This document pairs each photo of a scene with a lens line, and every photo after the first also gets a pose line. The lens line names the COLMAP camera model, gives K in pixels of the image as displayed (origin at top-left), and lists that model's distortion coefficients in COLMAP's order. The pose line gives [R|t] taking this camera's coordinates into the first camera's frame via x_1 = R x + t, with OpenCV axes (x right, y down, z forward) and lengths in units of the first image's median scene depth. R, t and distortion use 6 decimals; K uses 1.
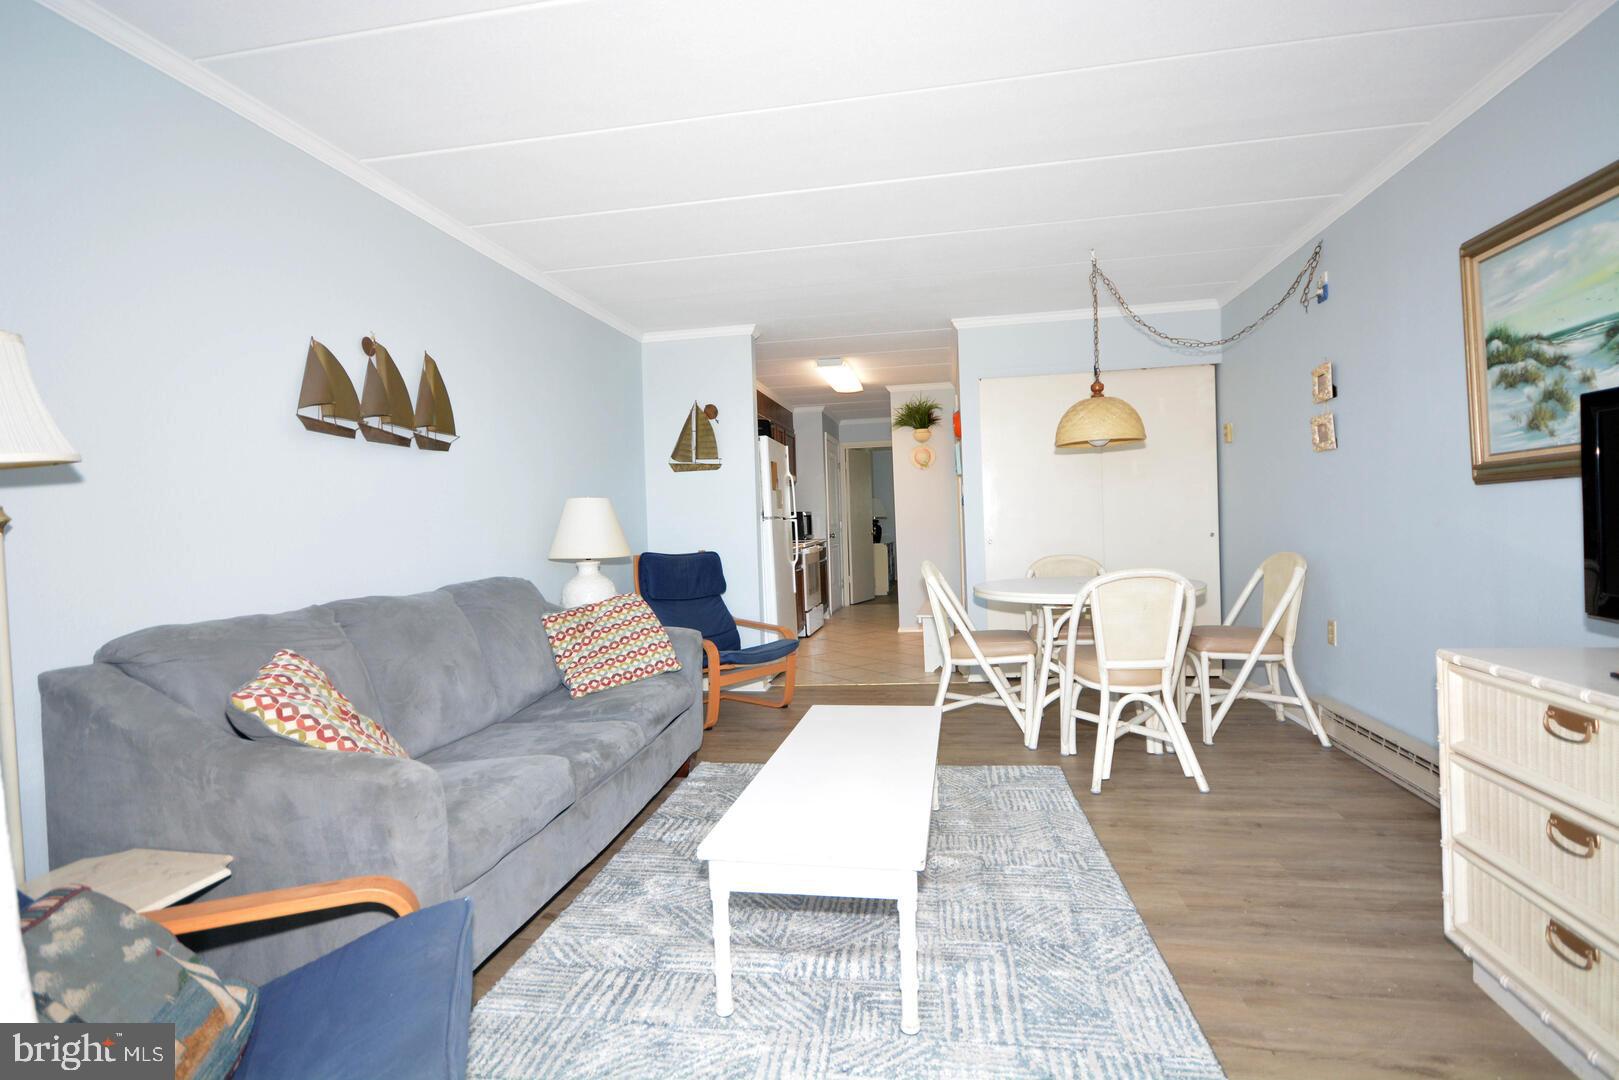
lens RADIAL K [[780.7, 0, 811.6], [0, 780.7, 531.4], [0, 0, 1]] dist [0.002245, -0.000033]
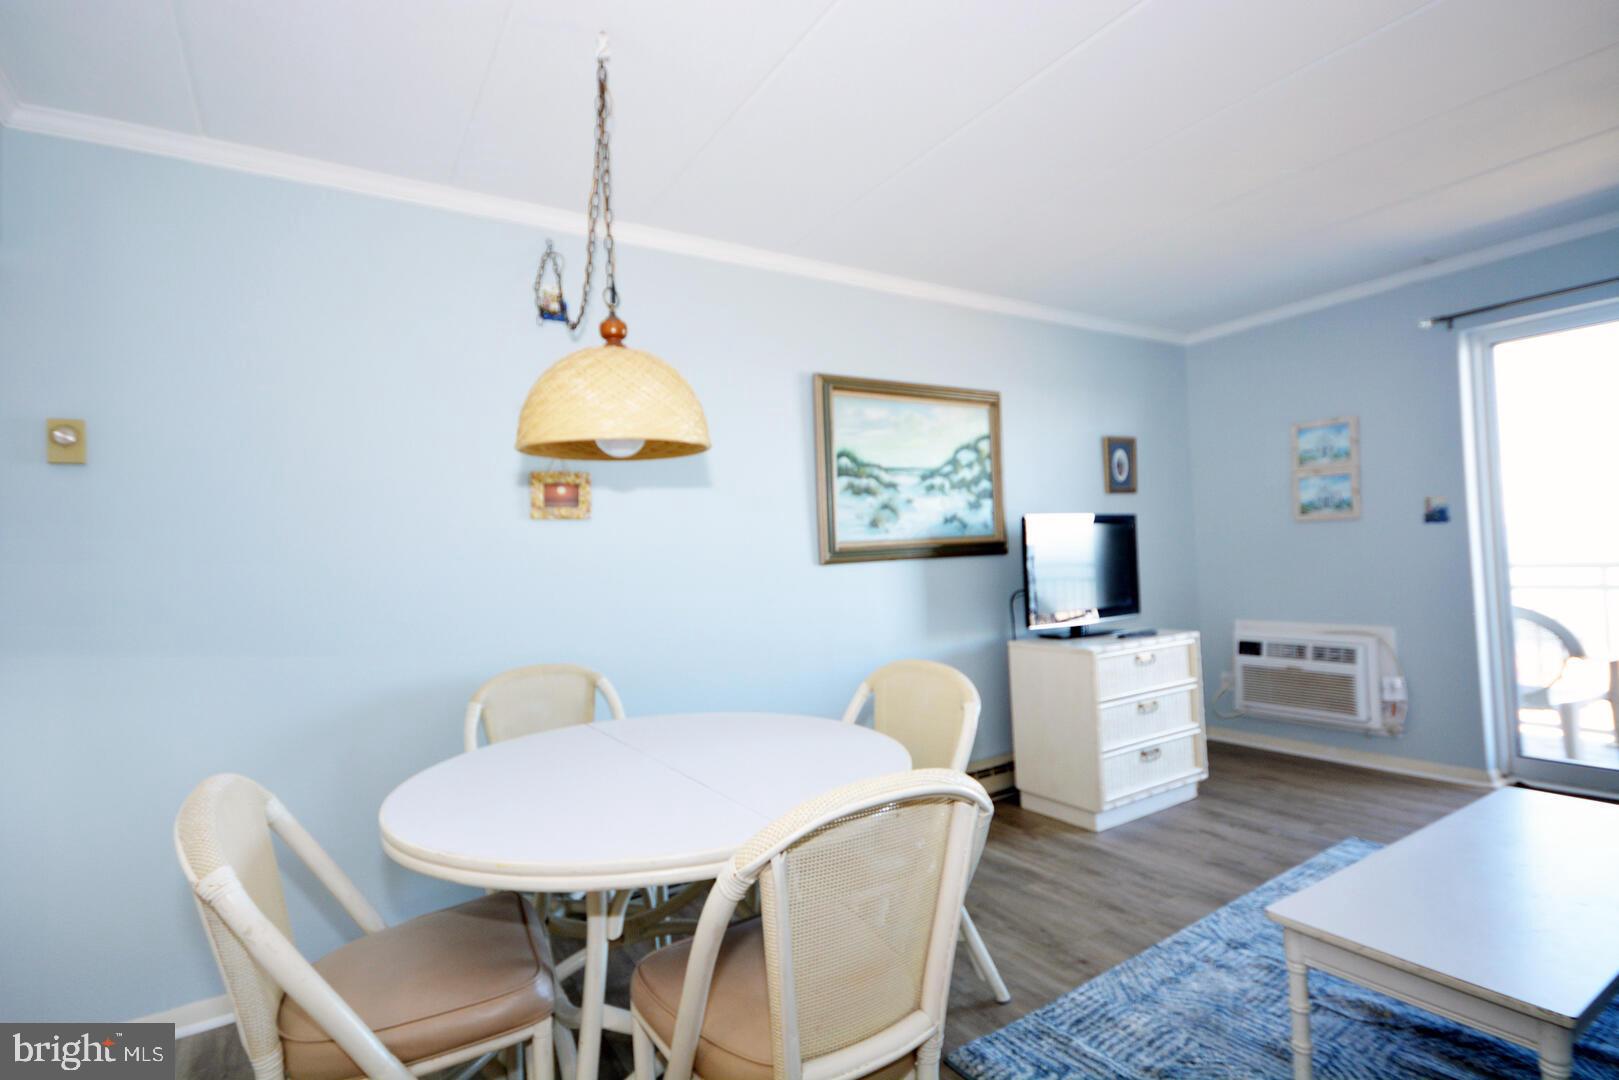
lens RADIAL K [[780.7, 0, 804.2], [0, 780.7, 538.3], [0, 0, 1]] dist [0.002245, -0.000033]
pose [[-0.672596, 0.076820, 0.736012, -0.061877], [0.071865, 0.996677, -0.038354, -0.061886], [-0.736512, 0.027097, -0.675881, 2.045552]]
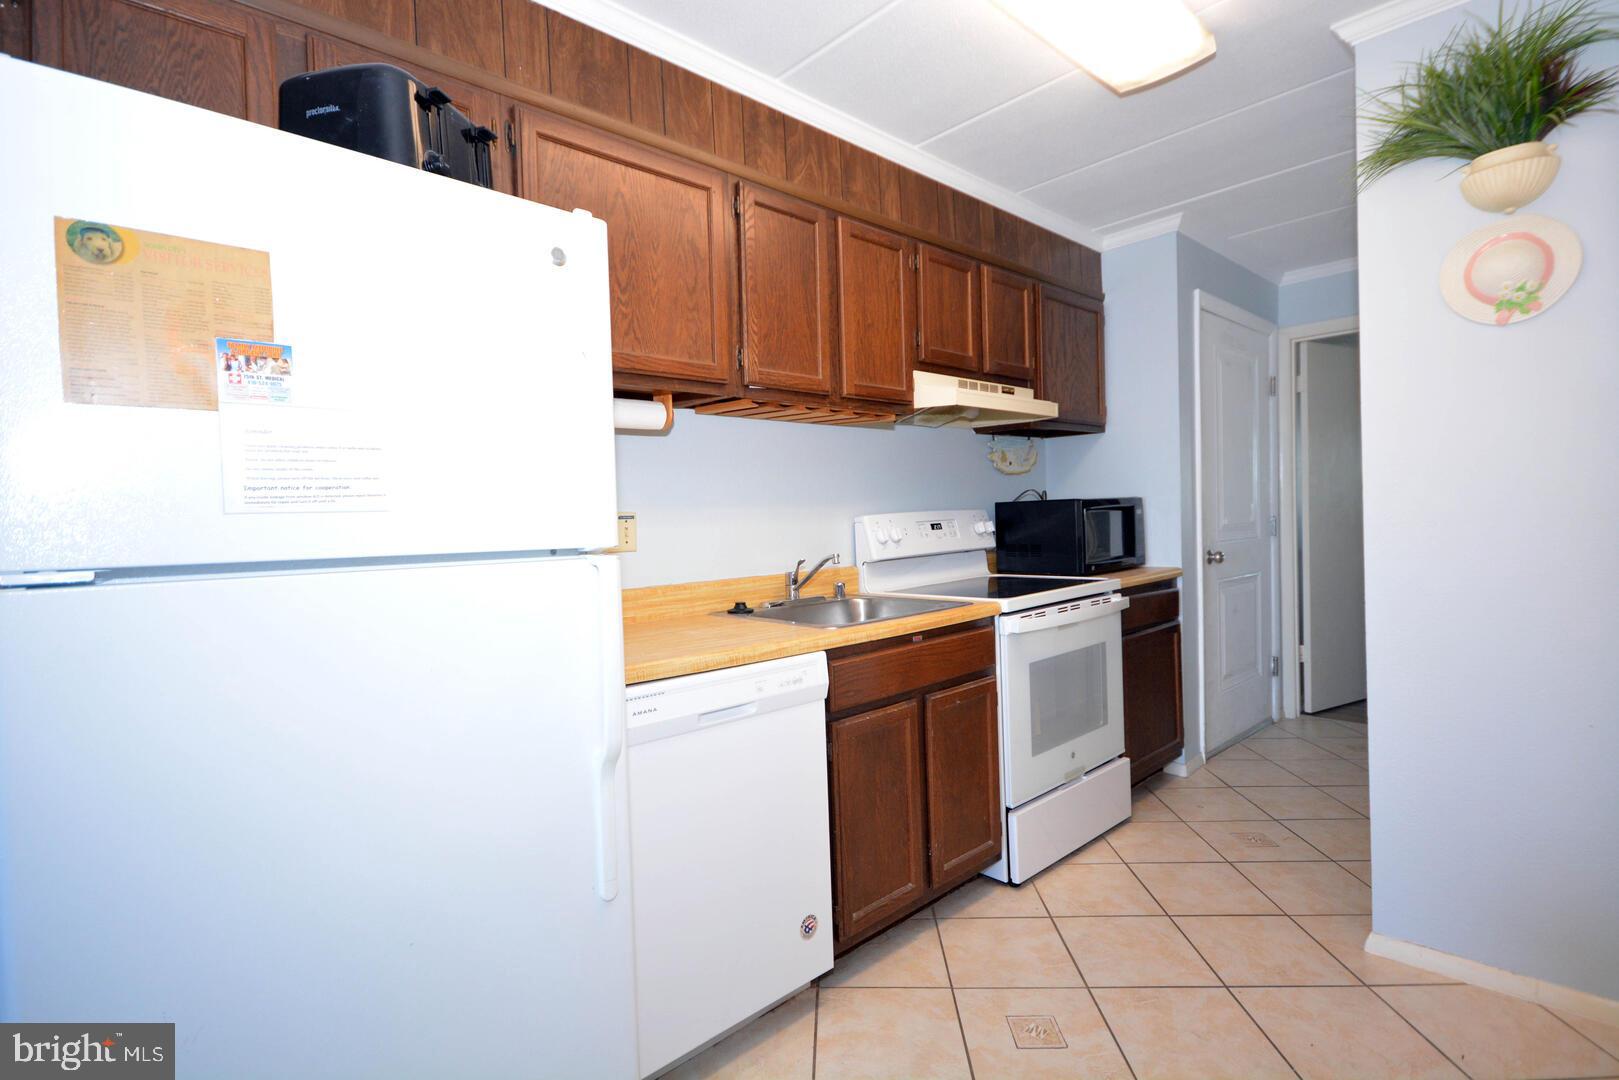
lens RADIAL K [[780.7, 0, 804.2], [0, 780.7, 540.8], [0, 0, 1]] dist [0.002245, -0.000033]
pose [[0.798704, 0.020364, -0.601379, 0.131513], [0.002819, 0.999290, 0.037582, -0.023755], [0.601717, -0.031713, 0.798079, 0.764751]]
